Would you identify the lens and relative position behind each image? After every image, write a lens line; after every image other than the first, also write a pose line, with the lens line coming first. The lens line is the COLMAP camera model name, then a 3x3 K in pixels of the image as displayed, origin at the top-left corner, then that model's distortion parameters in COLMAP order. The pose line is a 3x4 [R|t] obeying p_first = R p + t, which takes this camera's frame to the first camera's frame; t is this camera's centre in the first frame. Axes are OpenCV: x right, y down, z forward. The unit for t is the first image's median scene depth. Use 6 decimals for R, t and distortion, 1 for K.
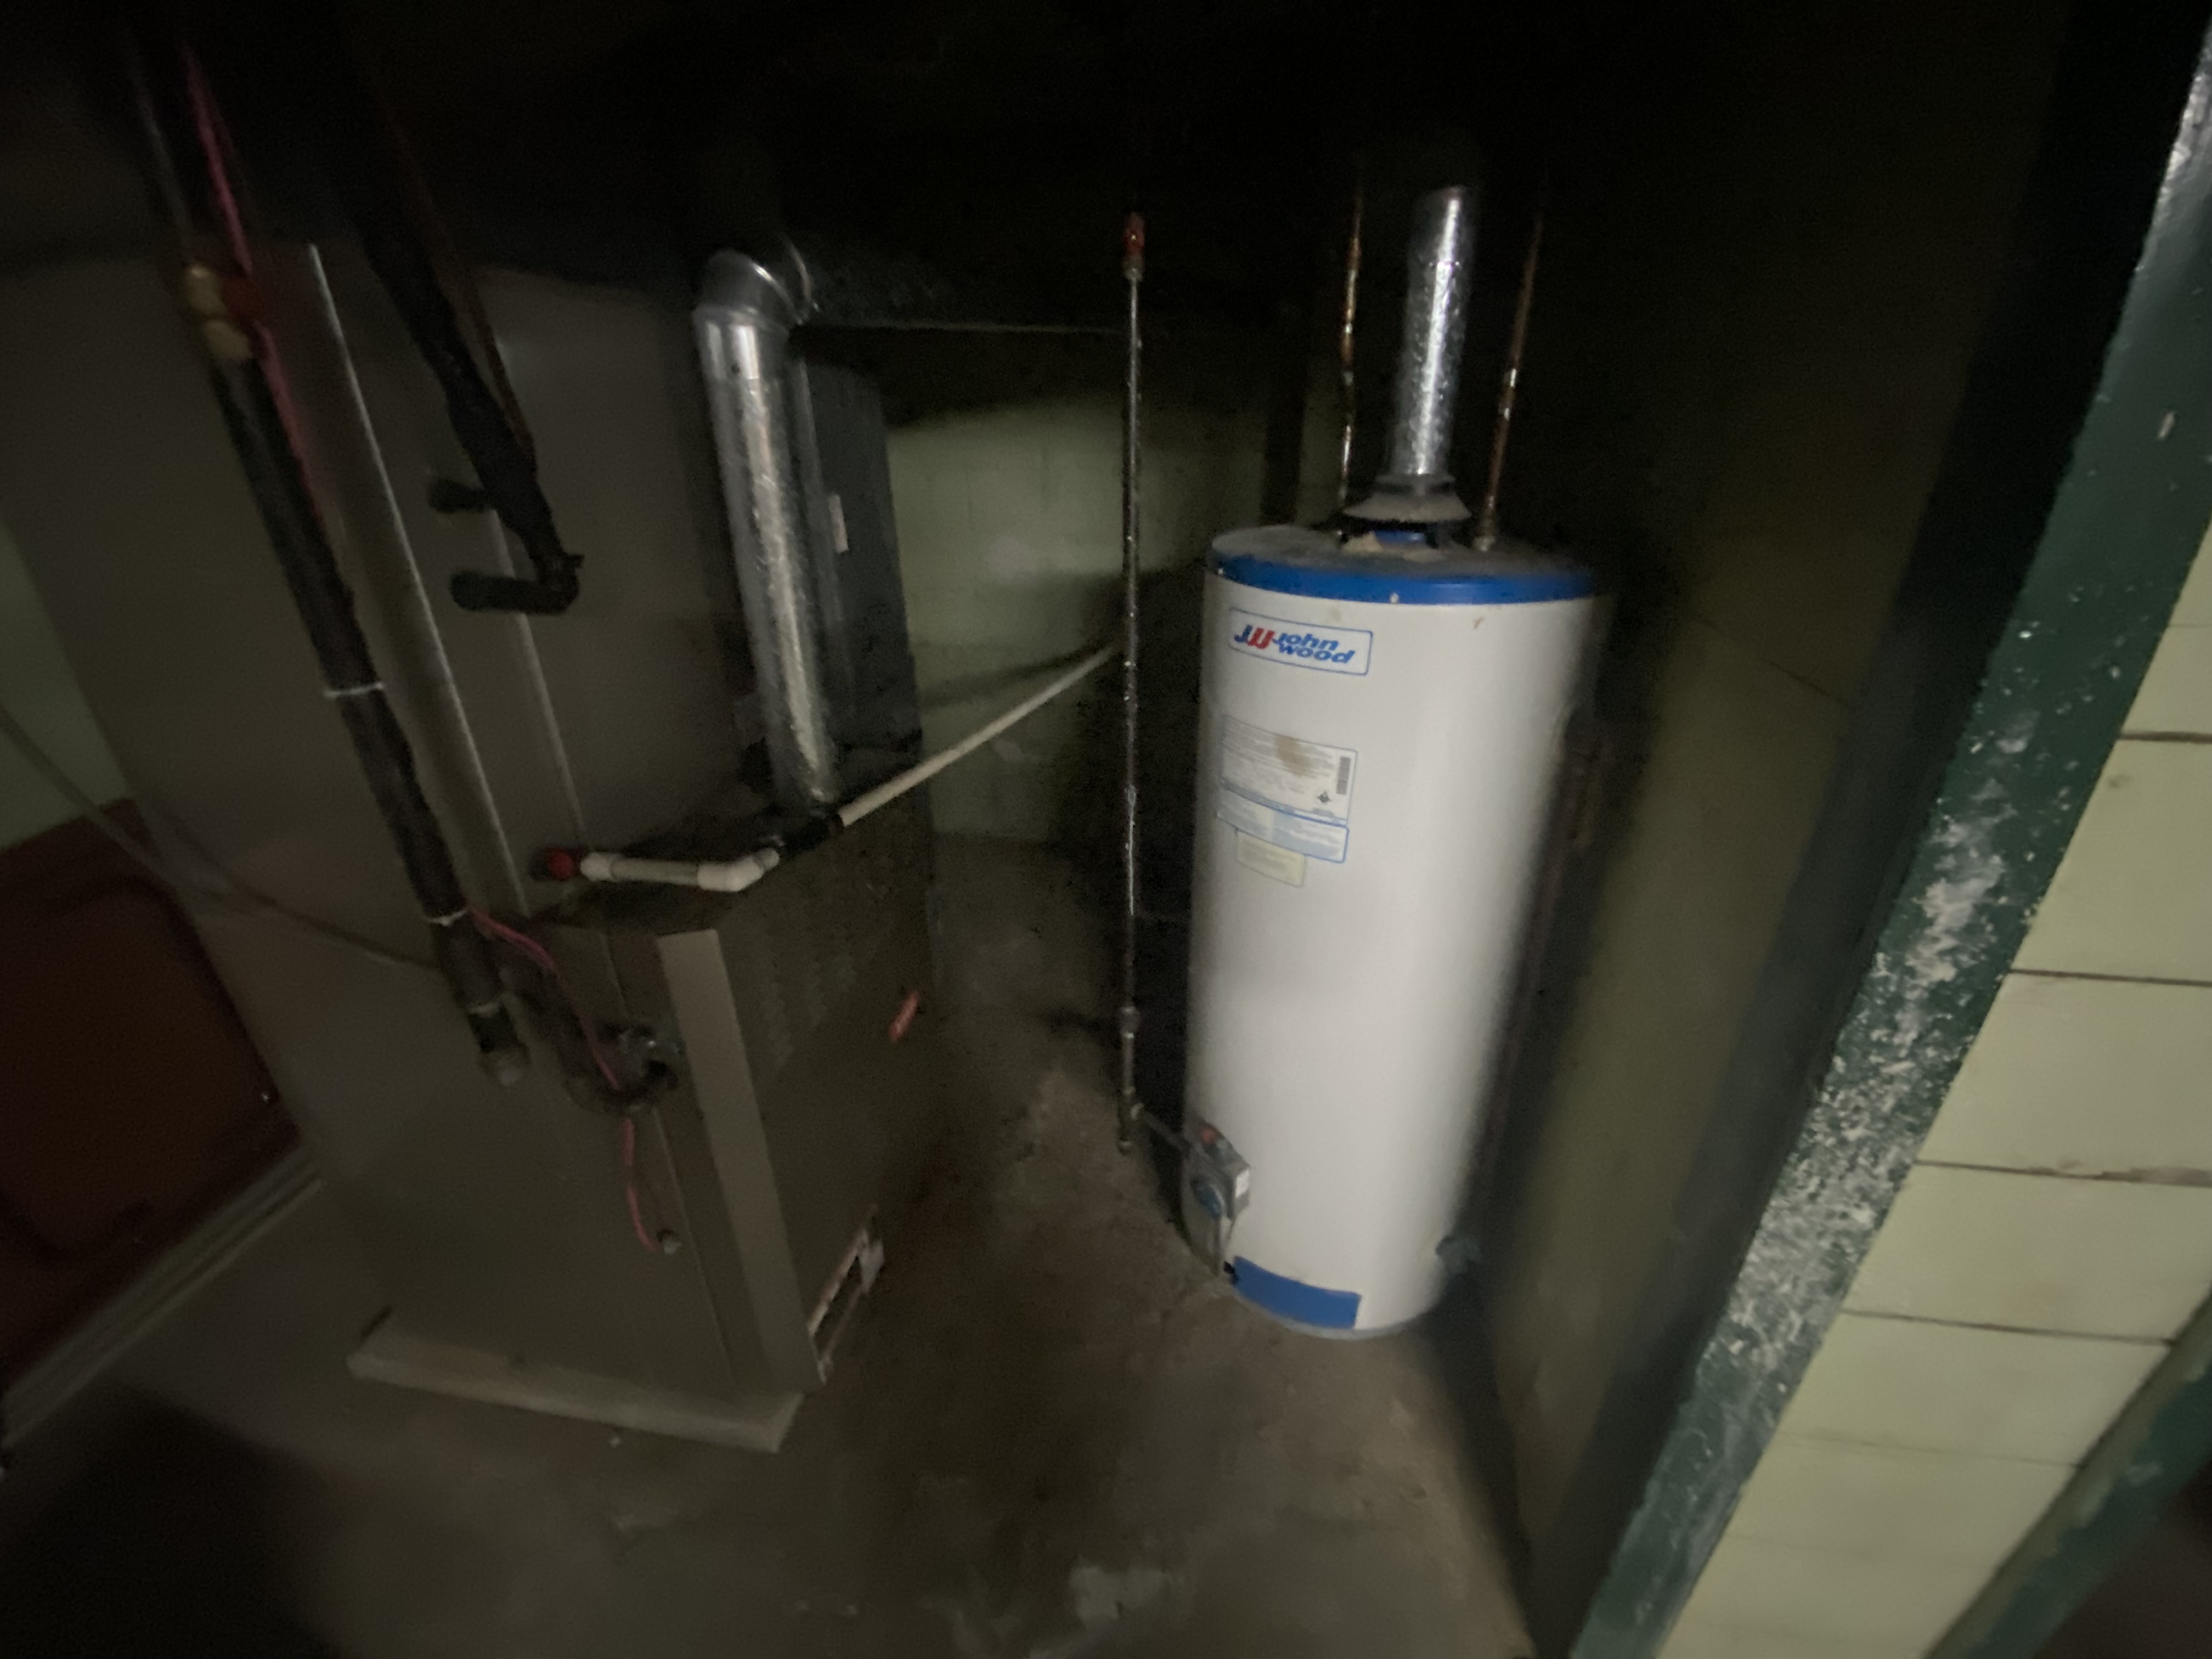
lens RADIAL K [[896.7, 0, 1097.7], [0, 896.7, 815.1], [0, 0, 1]] dist [0.033613, -0.028683]
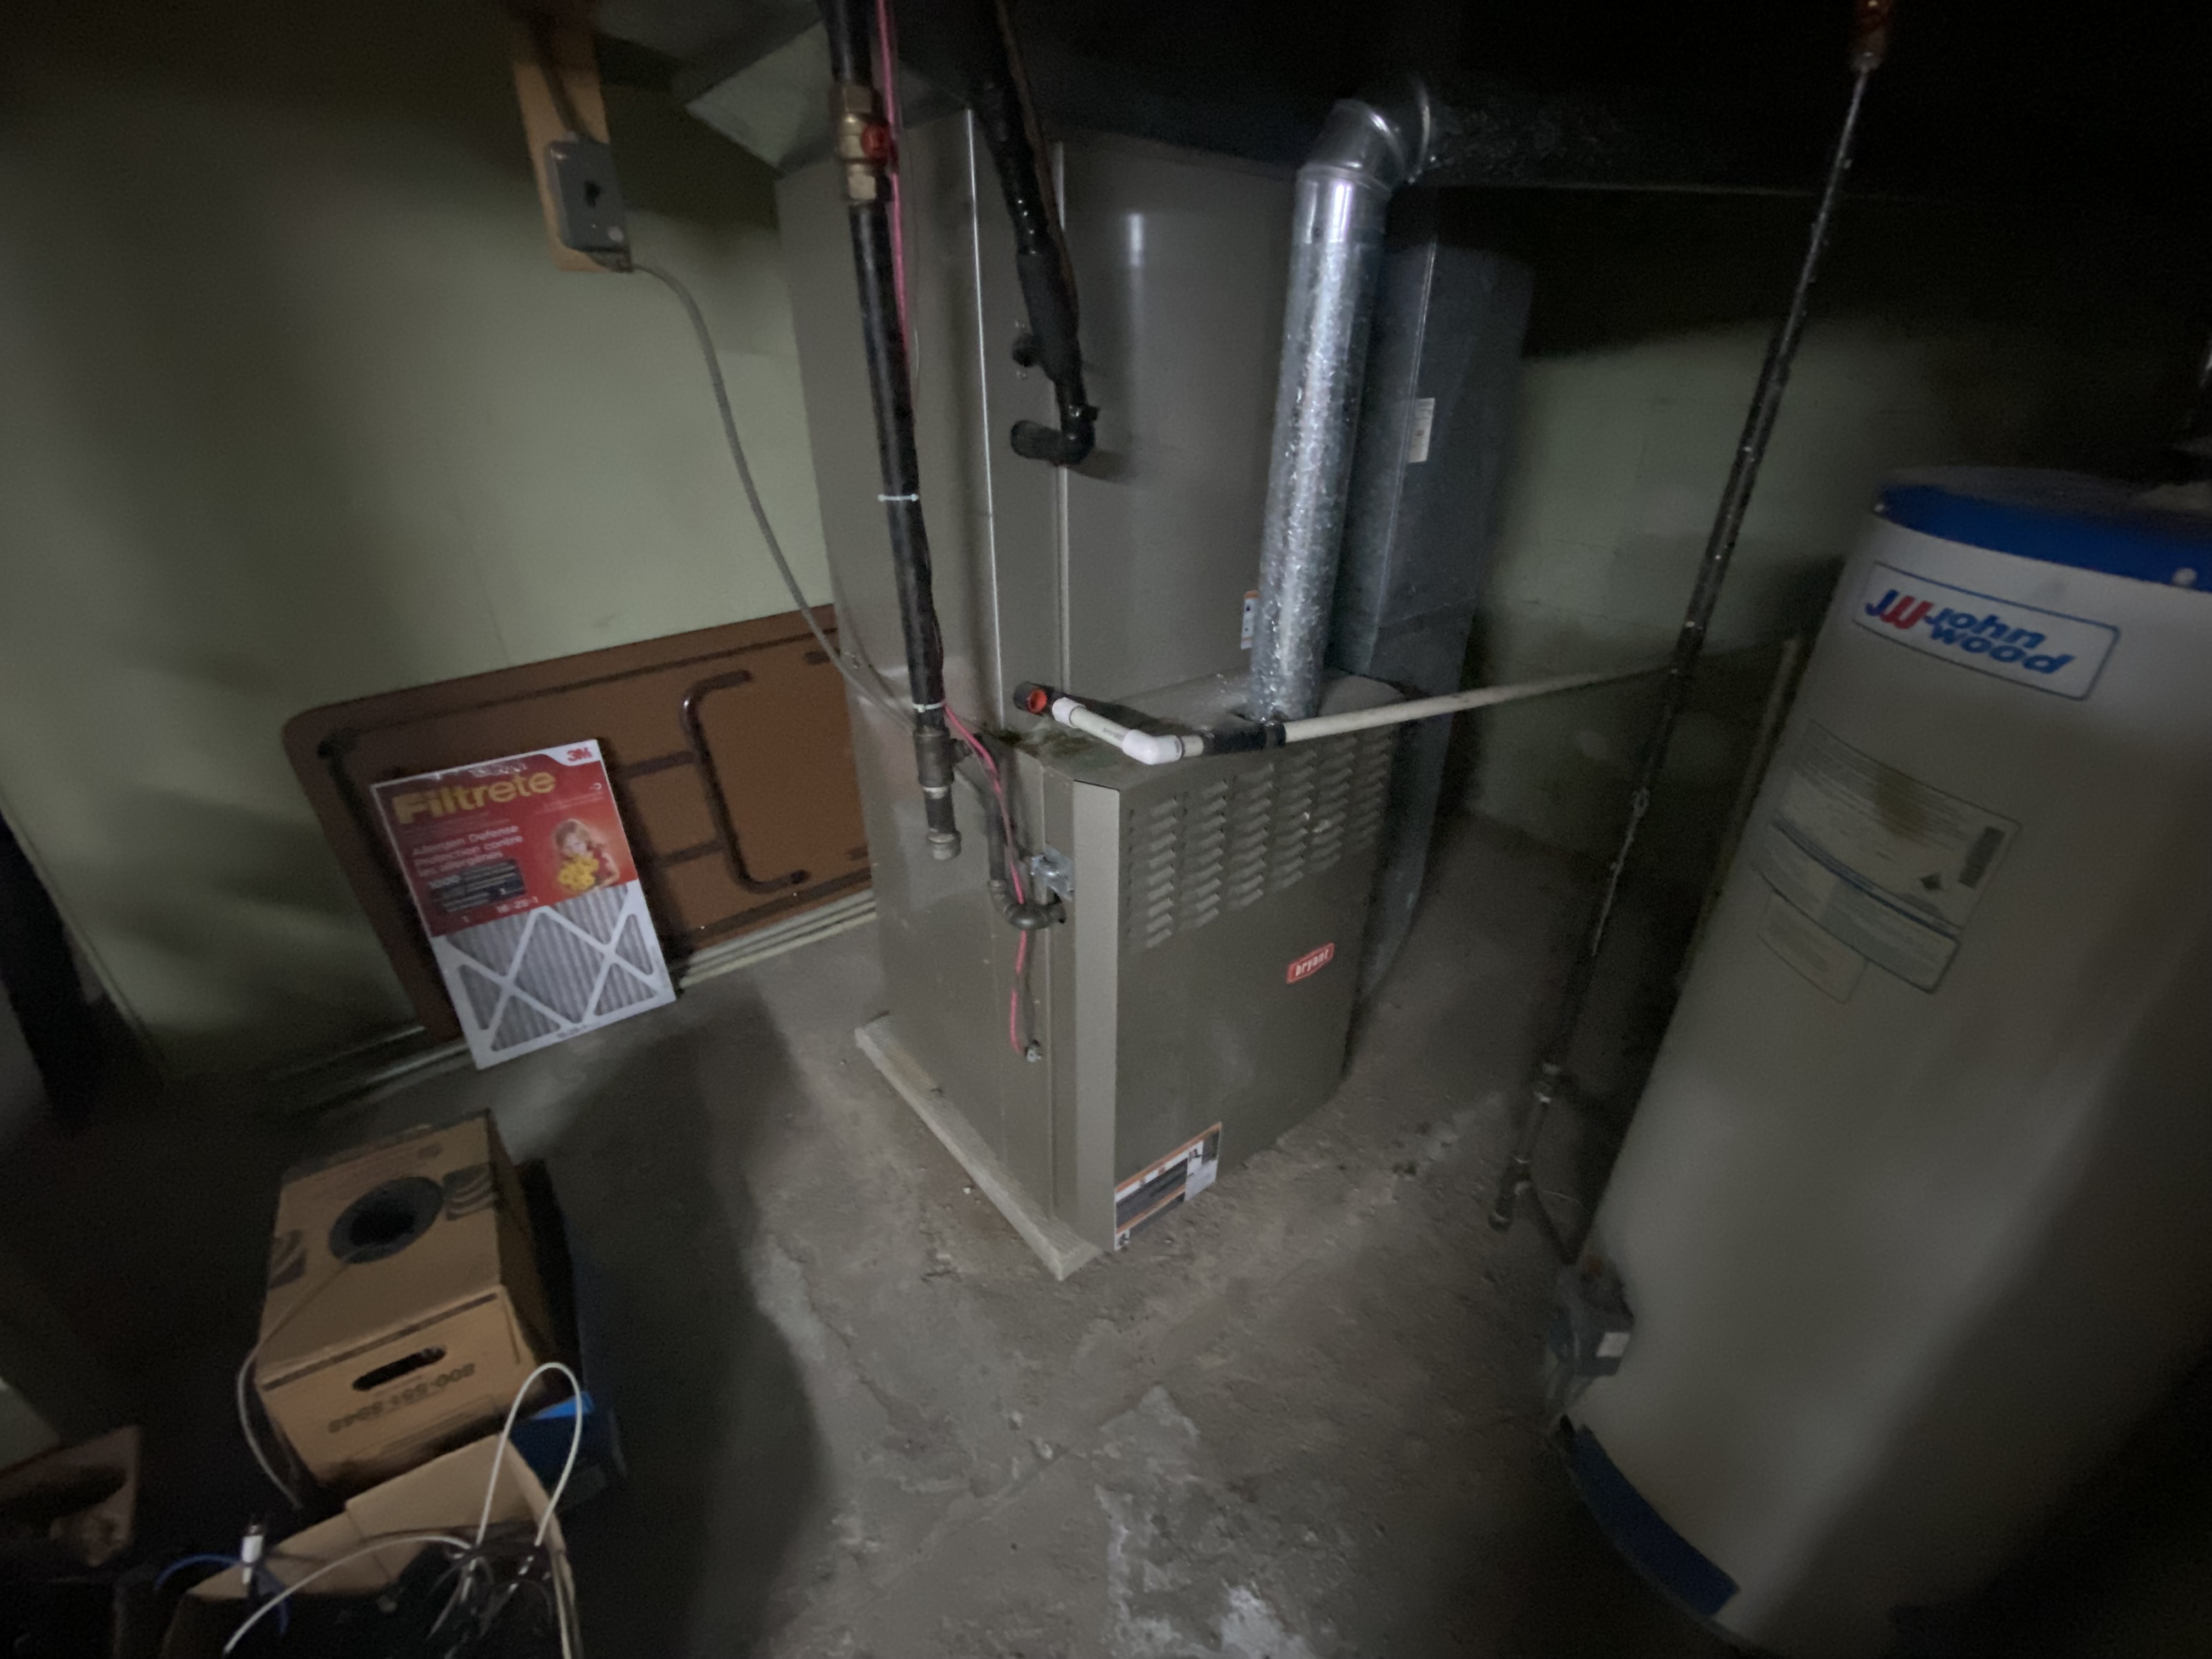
lens RADIAL K [[896.7, 0, 1097.7], [0, 896.7, 815.1], [0, 0, 1]] dist [0.033613, -0.028683]
pose [[0.757039, 0.312562, -0.573756, 0.158442], [-0.287805, 0.947892, 0.136635, 0.017404], [0.586566, 0.061692, 0.807549, 0.149775]]
